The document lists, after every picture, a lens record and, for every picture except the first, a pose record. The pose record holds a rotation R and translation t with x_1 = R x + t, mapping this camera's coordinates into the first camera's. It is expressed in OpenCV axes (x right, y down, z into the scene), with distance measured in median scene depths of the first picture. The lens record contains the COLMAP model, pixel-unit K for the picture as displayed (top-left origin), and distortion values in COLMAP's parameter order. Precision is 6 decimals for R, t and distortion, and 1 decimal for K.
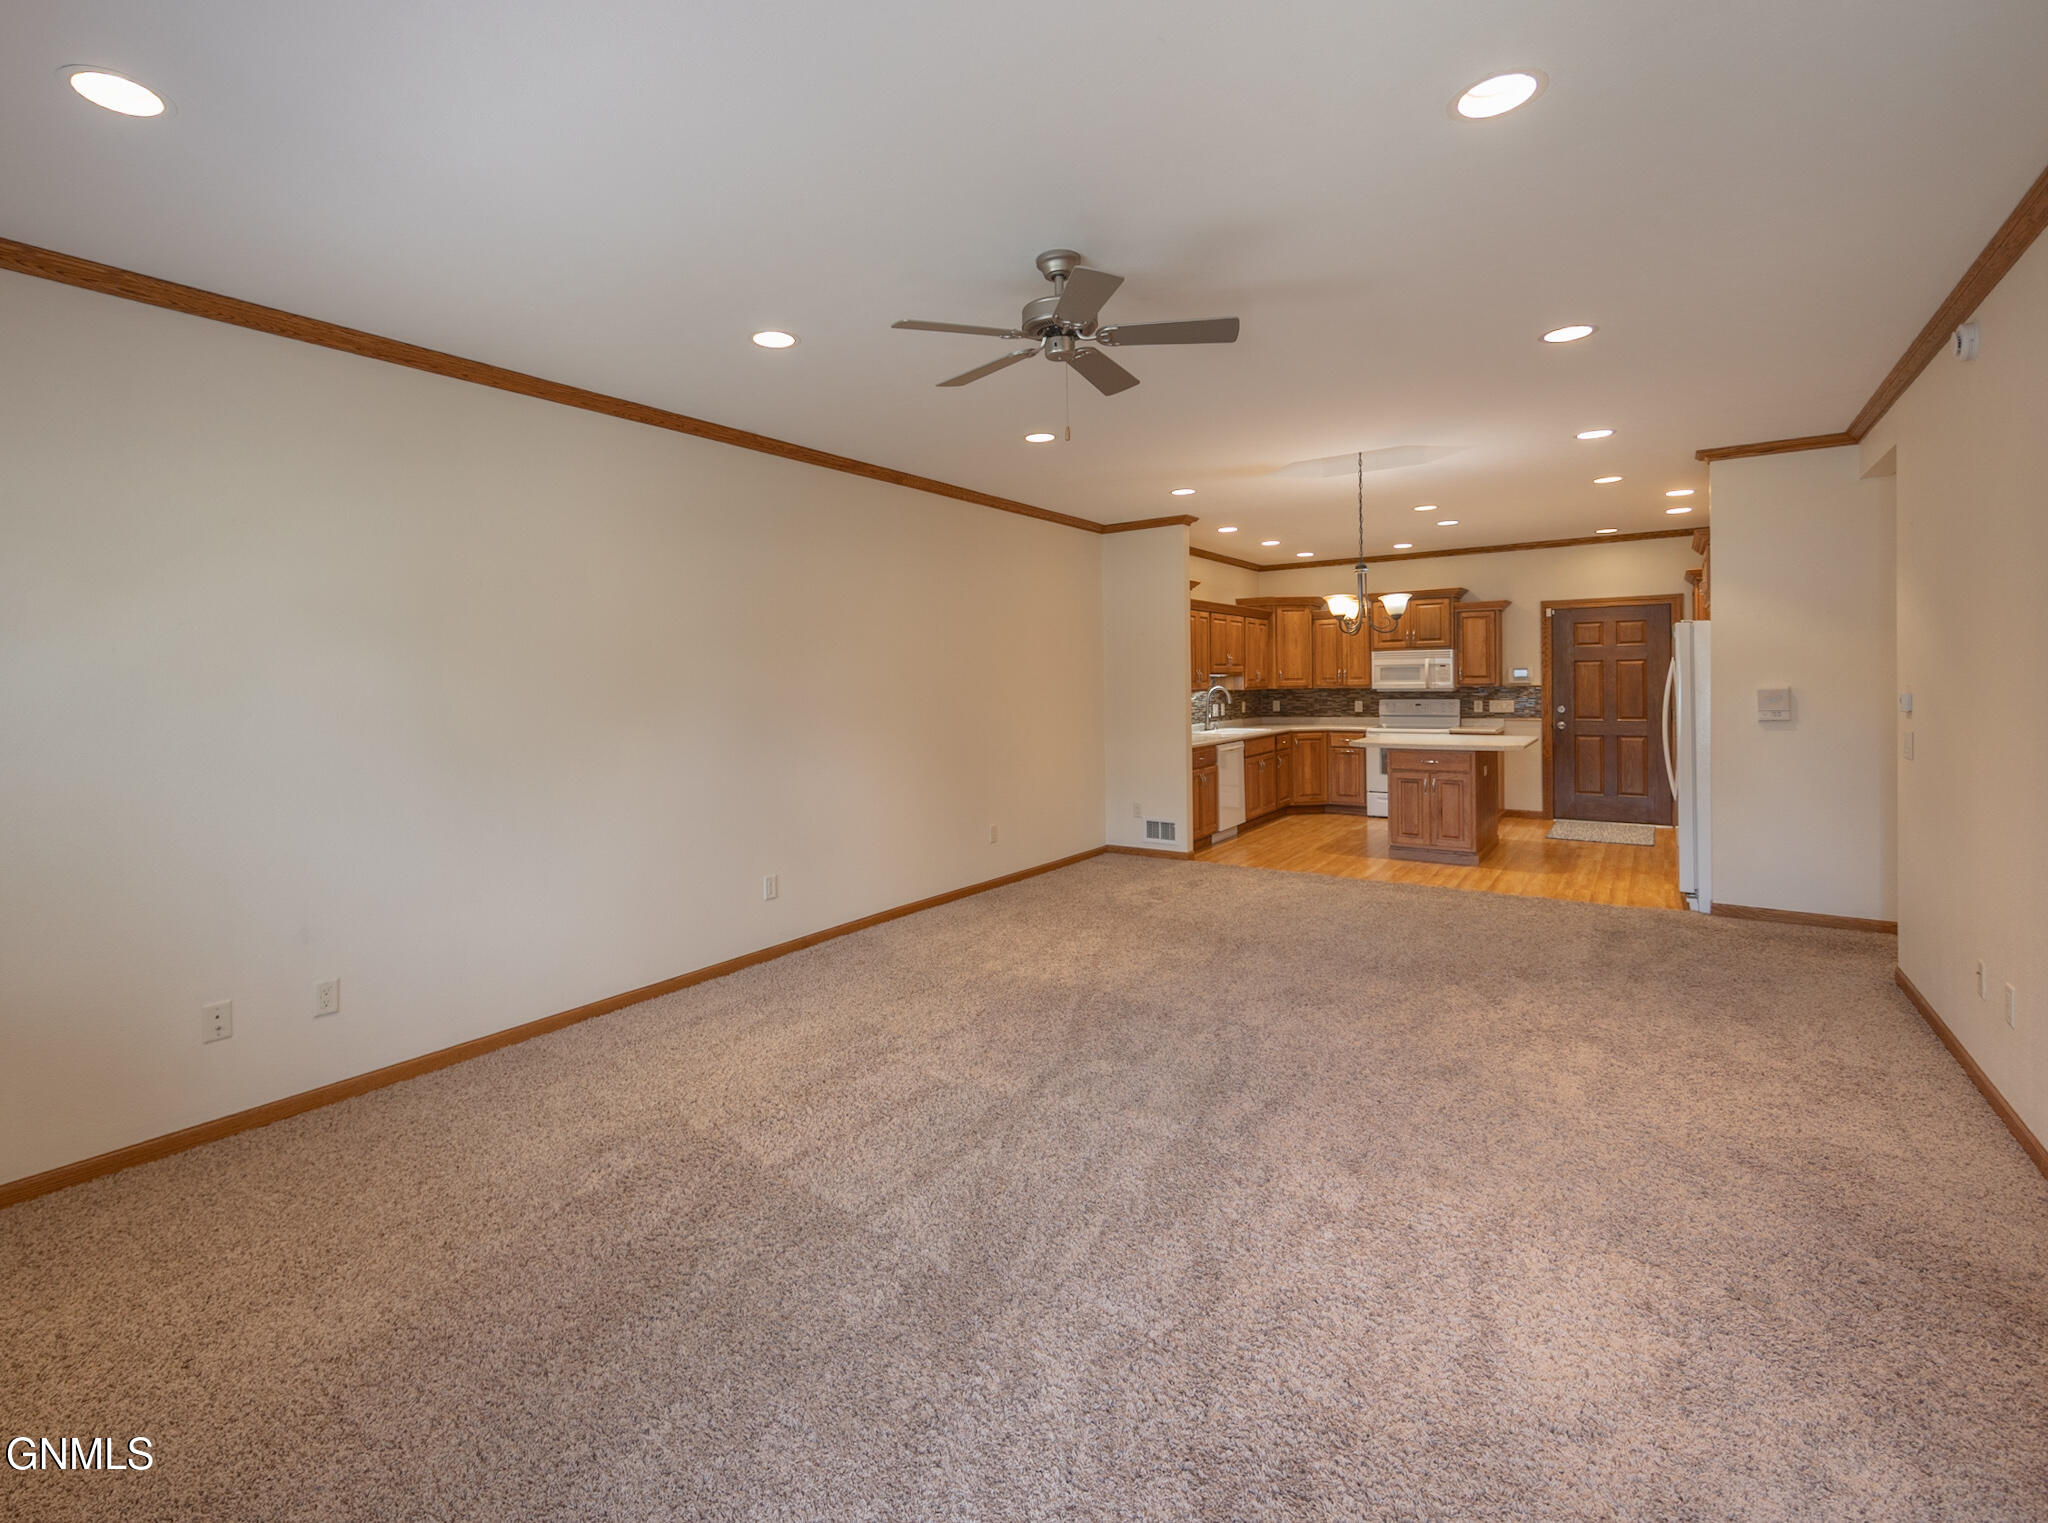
lens RADIAL K [[937.5, 0, 945.9], [0, 937.5, 697.7], [0, 0, 1]] dist [-0.006050, 0.000129]
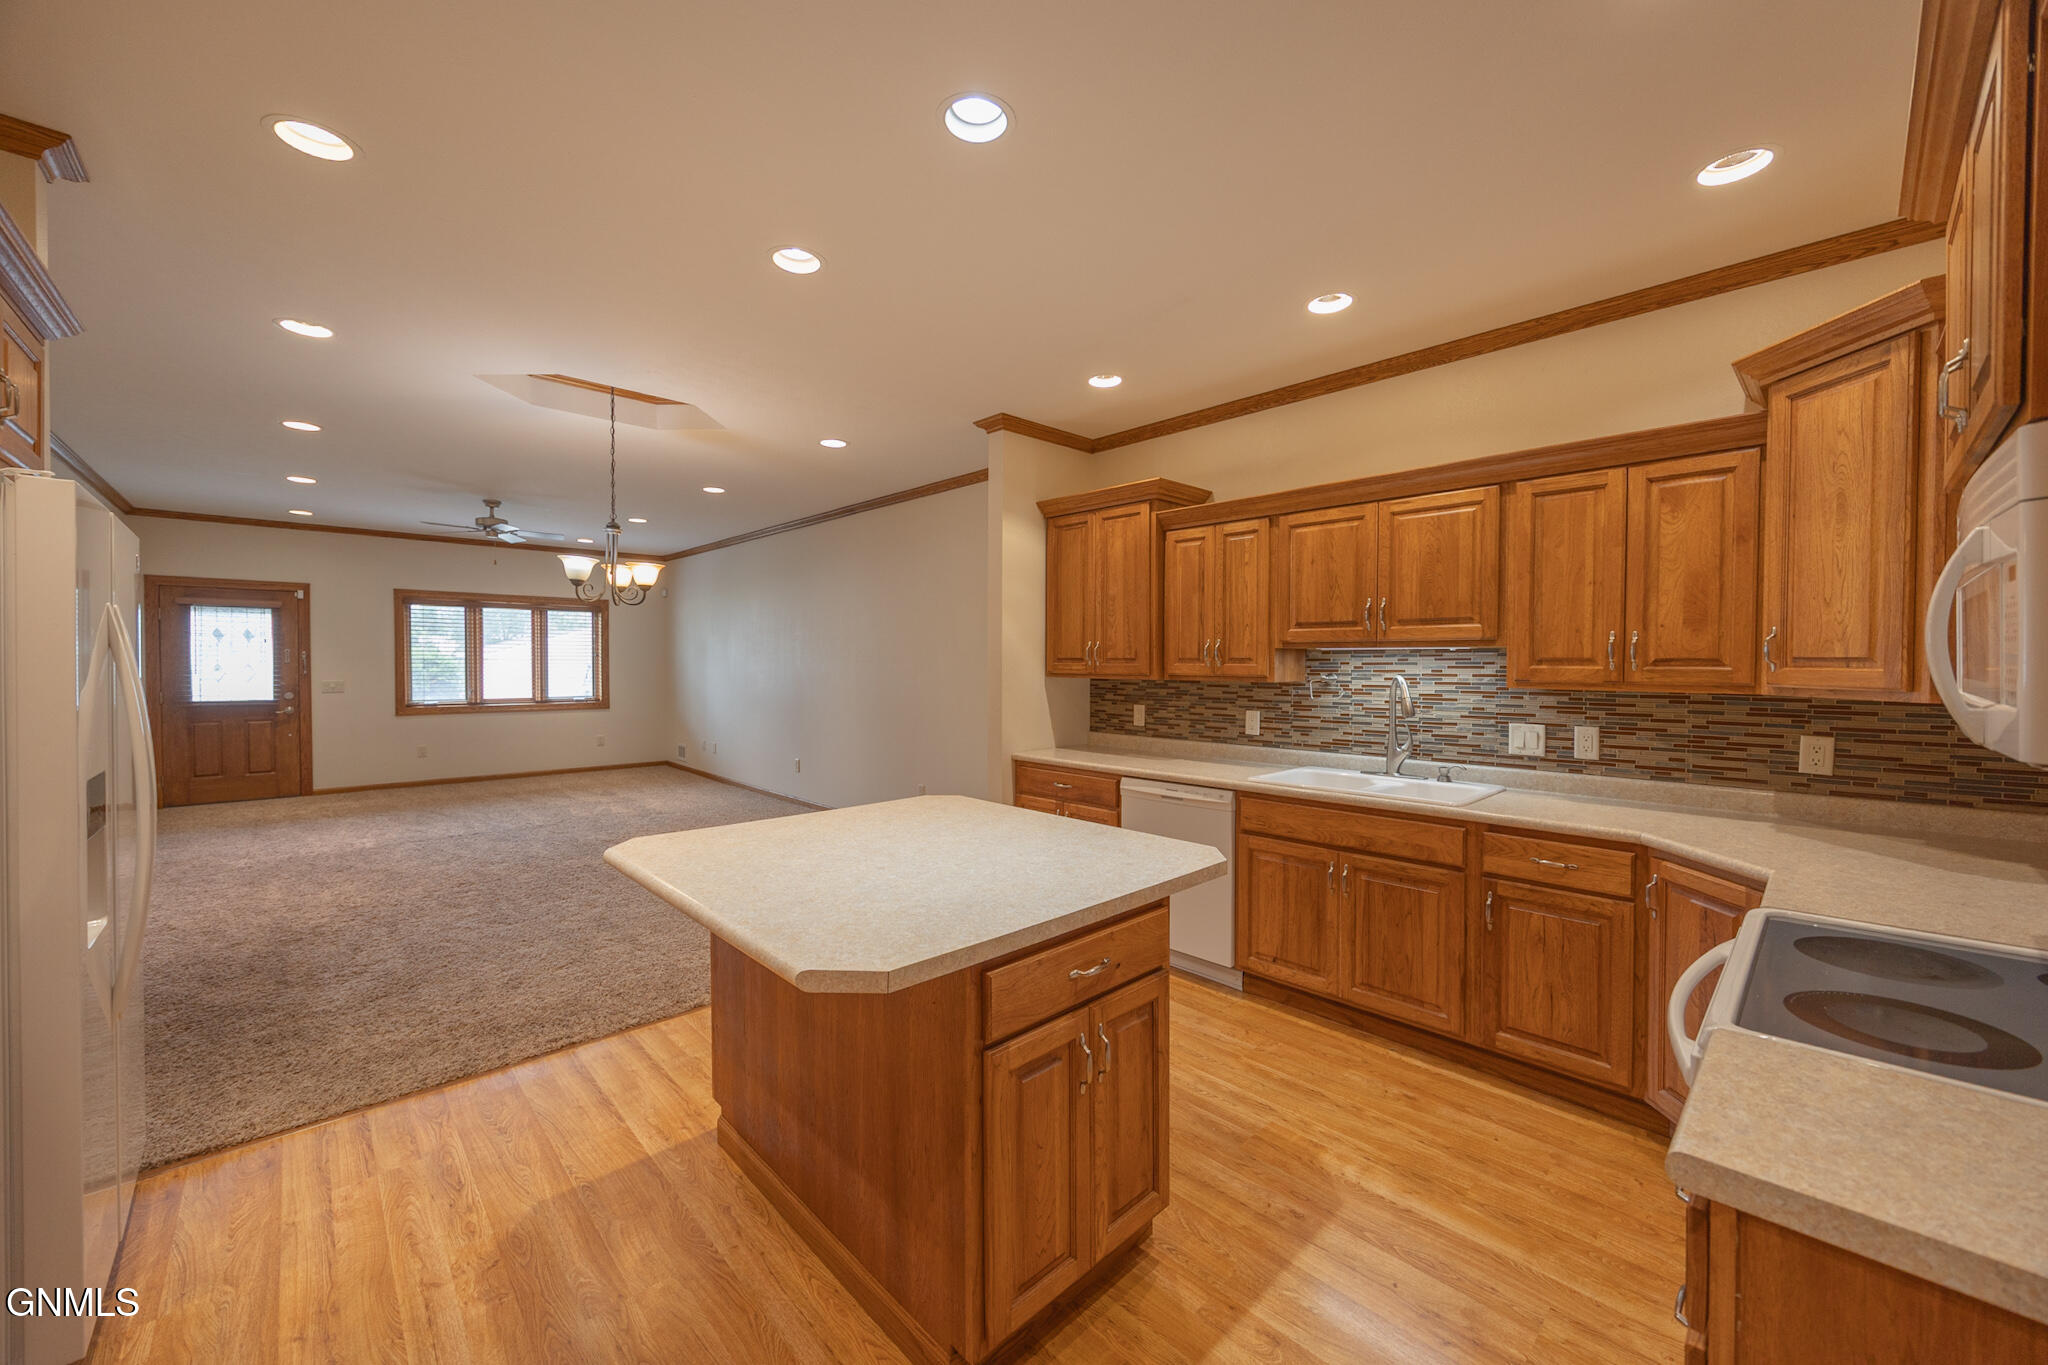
lens RADIAL K [[770.9, 0, 1043.3], [0, 770.9, 675.8], [0, 0, 1]] dist [-0.010985, 0.000111]
pose [[-0.148263, 0.036746, -0.988265, 0.645780], [-0.014085, 0.999130, 0.039263, -0.022429], [0.988848, 0.019741, -0.147617, 0.885857]]
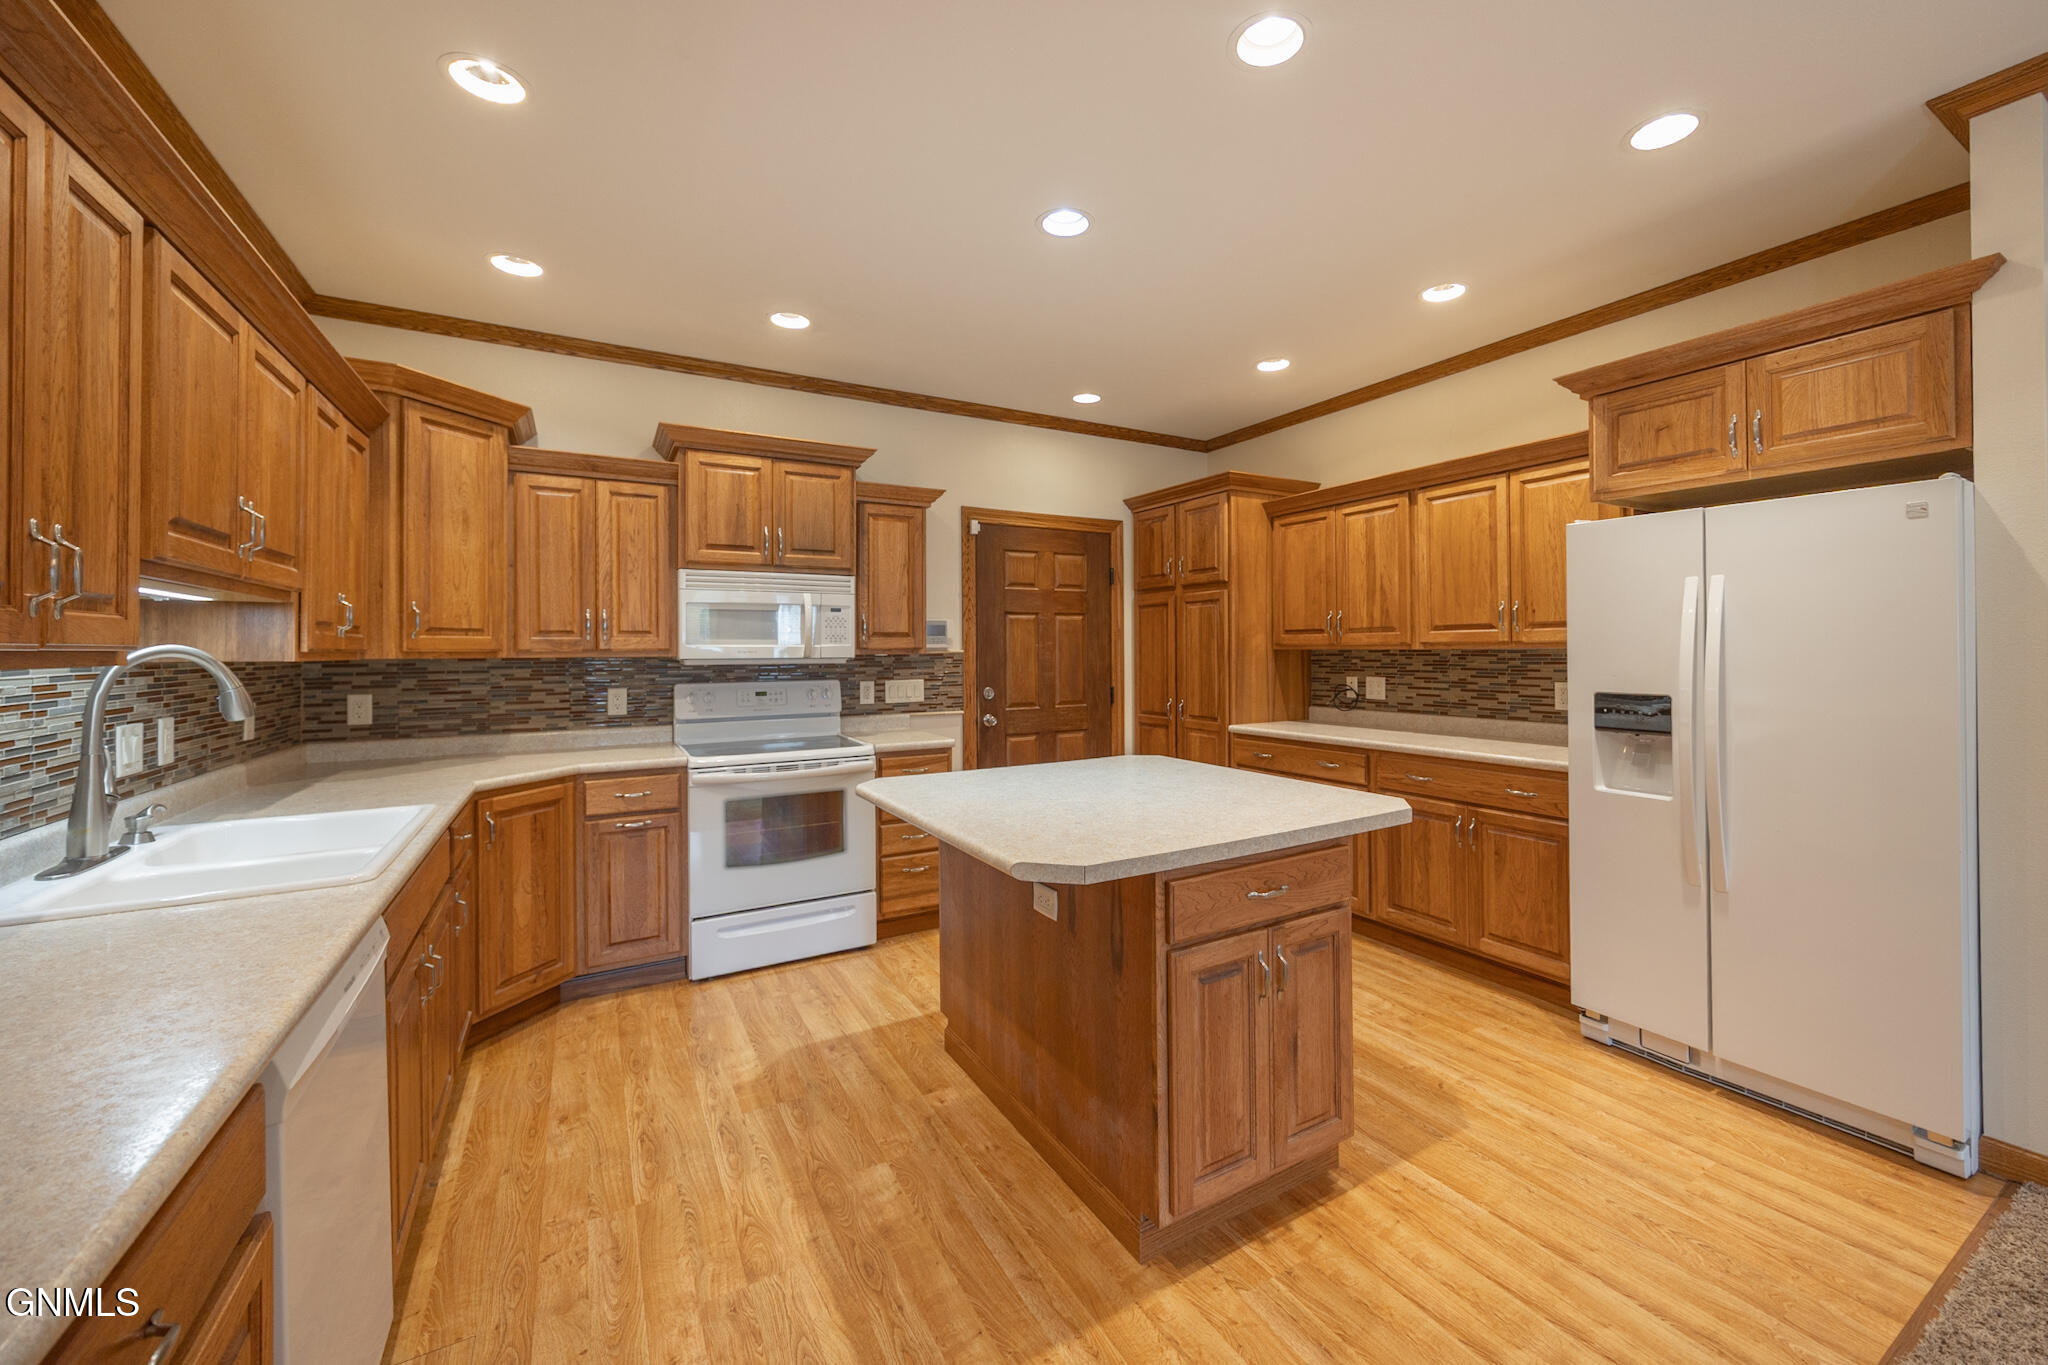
lens RADIAL K [[815.6, 0, 1085.3], [0, 815.6, 644.1], [0, 0, 1]] dist [-0.007084, 0.000492]
pose [[0.357917, 0.018619, 0.933568, 0.191989], [0.016503, 0.999519, -0.026261, -0.003736], [-0.933608, 0.024806, 0.357437, 0.733850]]
